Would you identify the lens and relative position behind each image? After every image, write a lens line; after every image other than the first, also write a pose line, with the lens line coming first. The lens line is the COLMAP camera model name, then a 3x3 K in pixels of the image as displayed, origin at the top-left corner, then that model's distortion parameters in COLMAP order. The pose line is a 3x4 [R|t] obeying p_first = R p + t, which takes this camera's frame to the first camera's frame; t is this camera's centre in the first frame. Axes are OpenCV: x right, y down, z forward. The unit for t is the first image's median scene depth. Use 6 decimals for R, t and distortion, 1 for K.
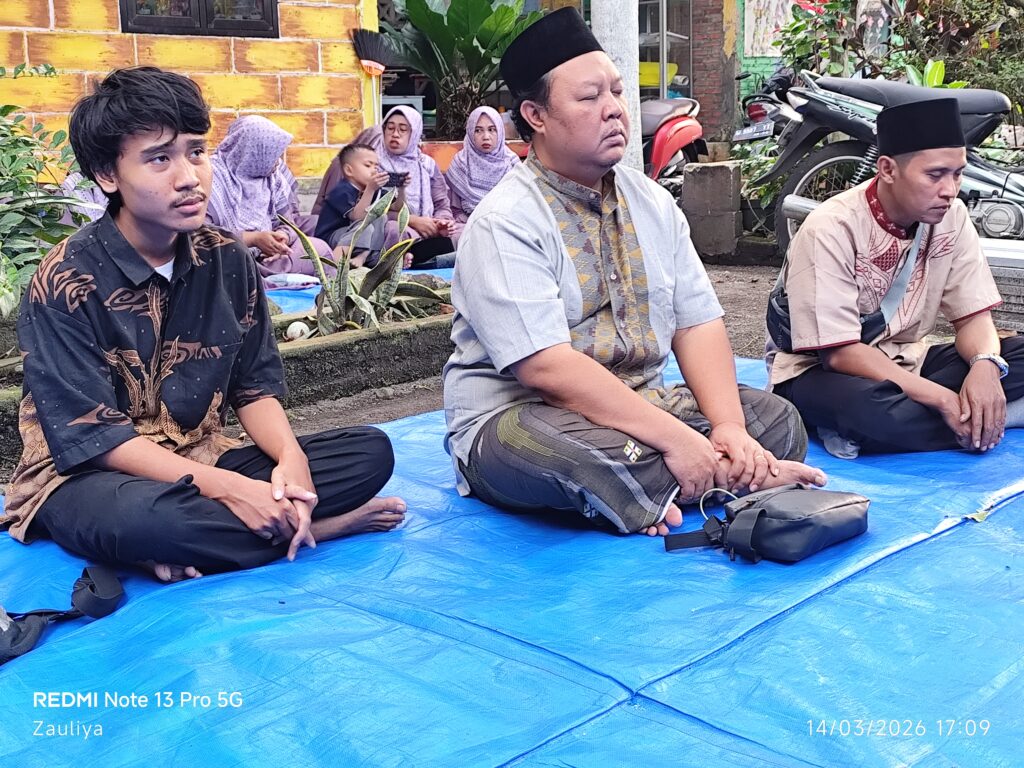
lens RADIAL K [[1358.8, 0, 512.0], [0, 1358.8, 384.0], [0, 0, 1]] dist [0.037080, -0.054778]
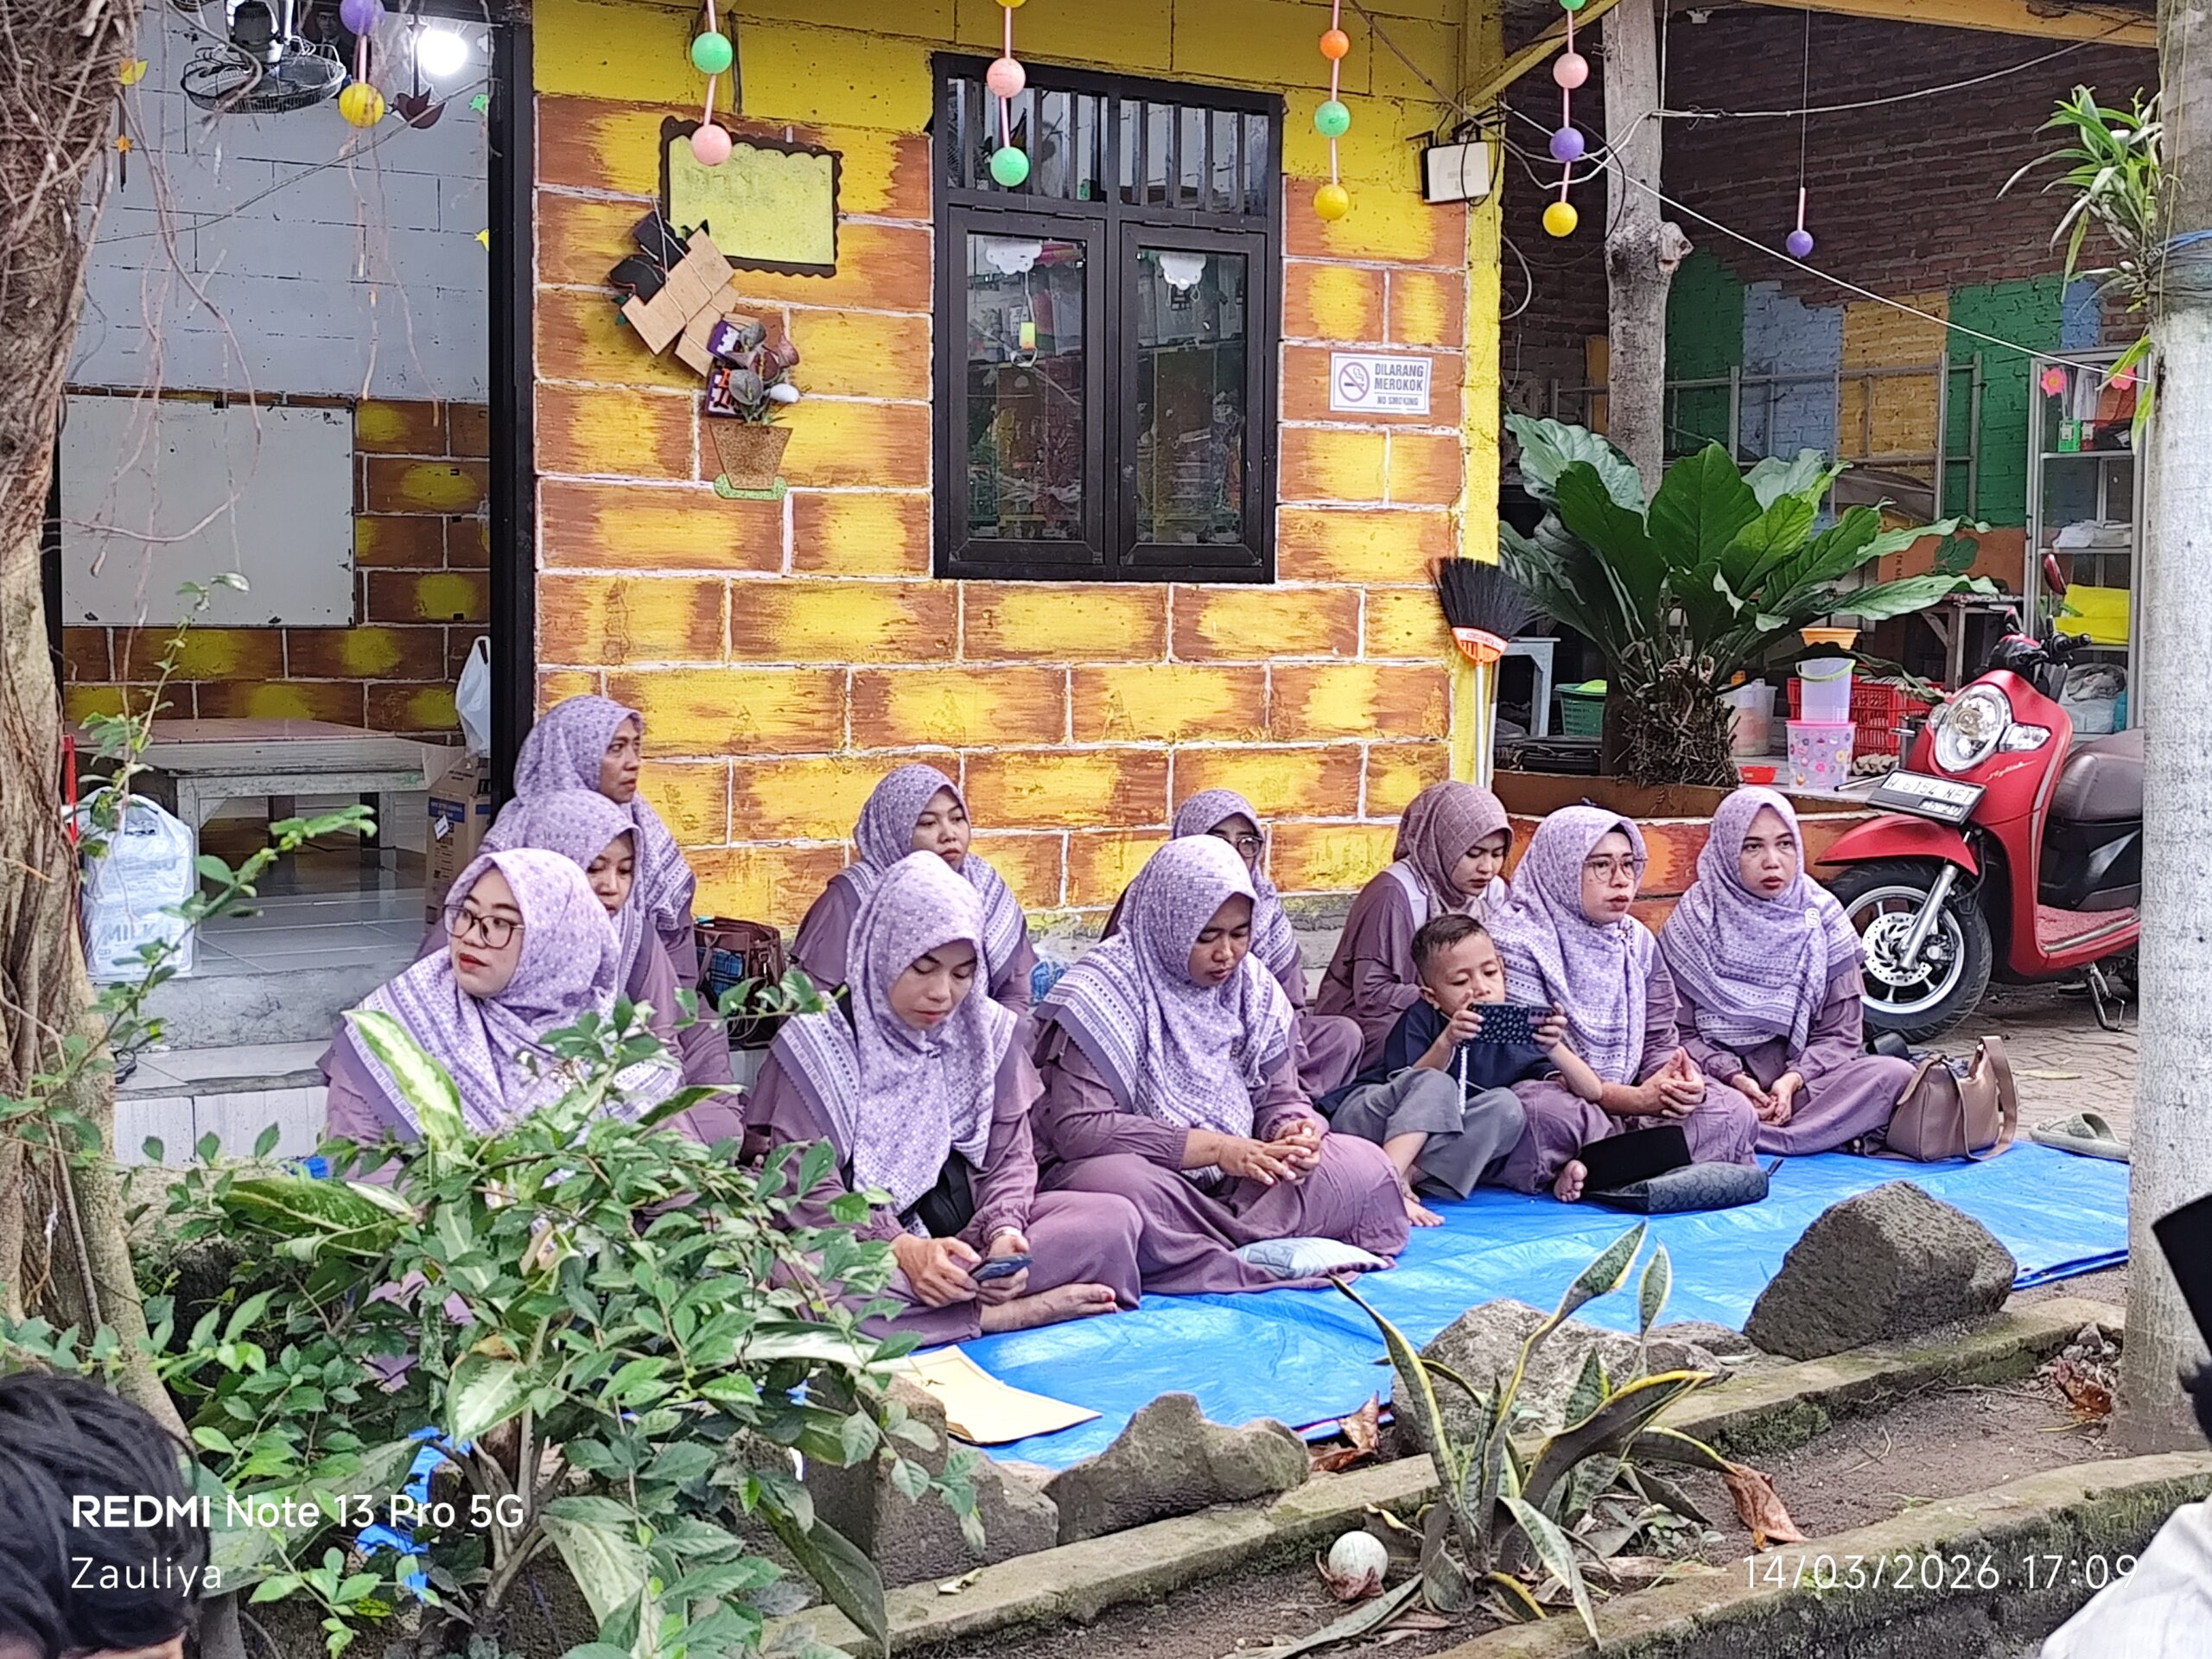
lens RADIAL K [[2853.9, 0, 1106.0], [0, 2853.9, 829.5], [0, 0, 1]] dist [0.193258, -0.885285]
pose [[0.981027, 0.050058, -0.187299, -0.047176], [-0.066289, 0.994473, -0.081421, -0.095736], [0.182188, 0.092292, 0.978923, 0.092788]]
